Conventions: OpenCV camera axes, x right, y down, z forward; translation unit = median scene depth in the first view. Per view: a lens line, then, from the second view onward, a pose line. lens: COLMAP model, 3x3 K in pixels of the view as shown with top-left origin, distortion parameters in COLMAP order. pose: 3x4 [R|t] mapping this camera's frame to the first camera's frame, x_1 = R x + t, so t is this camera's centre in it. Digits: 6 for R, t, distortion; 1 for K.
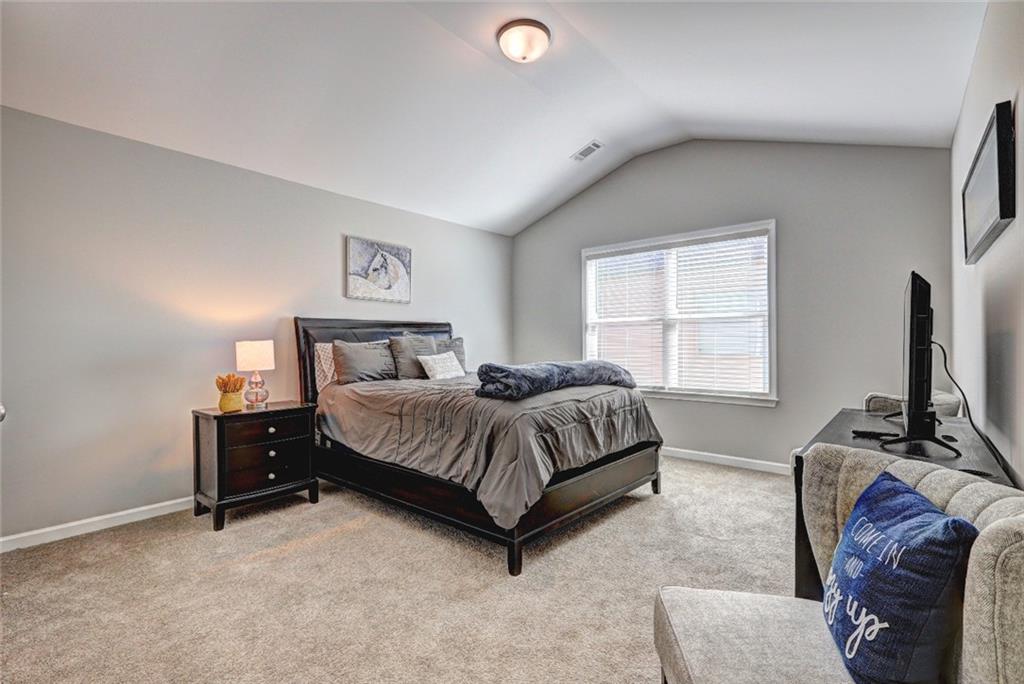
lens RADIAL K [[458.1, 0, 512.5], [0, 458.1, 345.2], [0, 0, 1]] dist [0.002349, 0.000029]
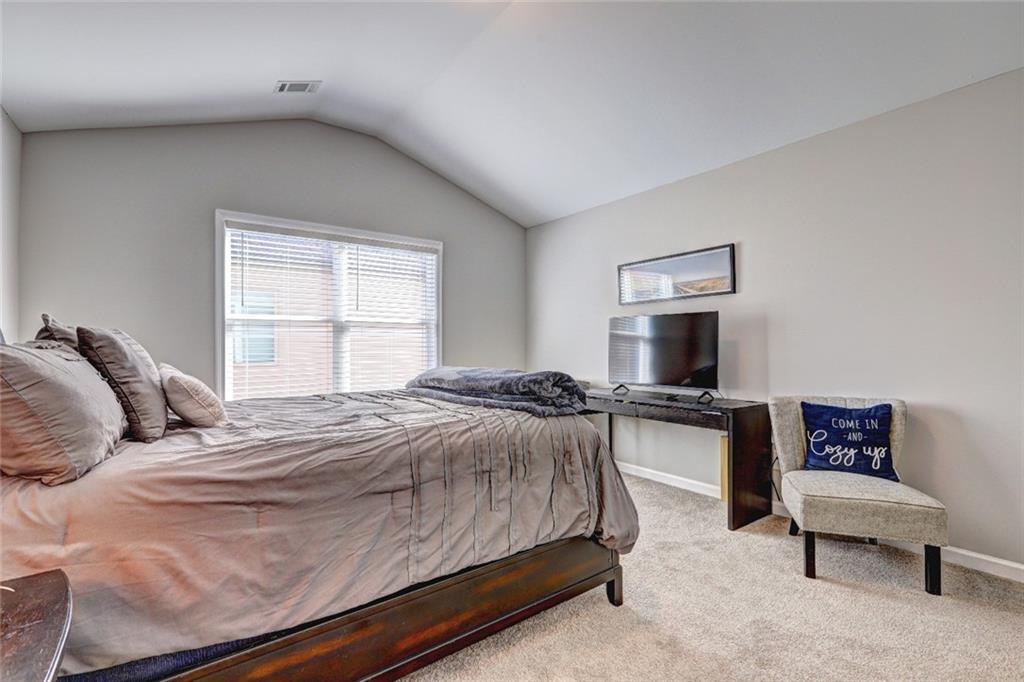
lens RADIAL K [[458.1, 0, 506.4], [0, 458.1, 343.6], [0, 0, 1]] dist [0.002349, 0.000029]
pose [[0.231382, 0.011243, 0.972798, -0.469068], [0.007817, 0.999879, -0.013415, 0.001306], [-0.972831, 0.010709, 0.231267, 0.507123]]
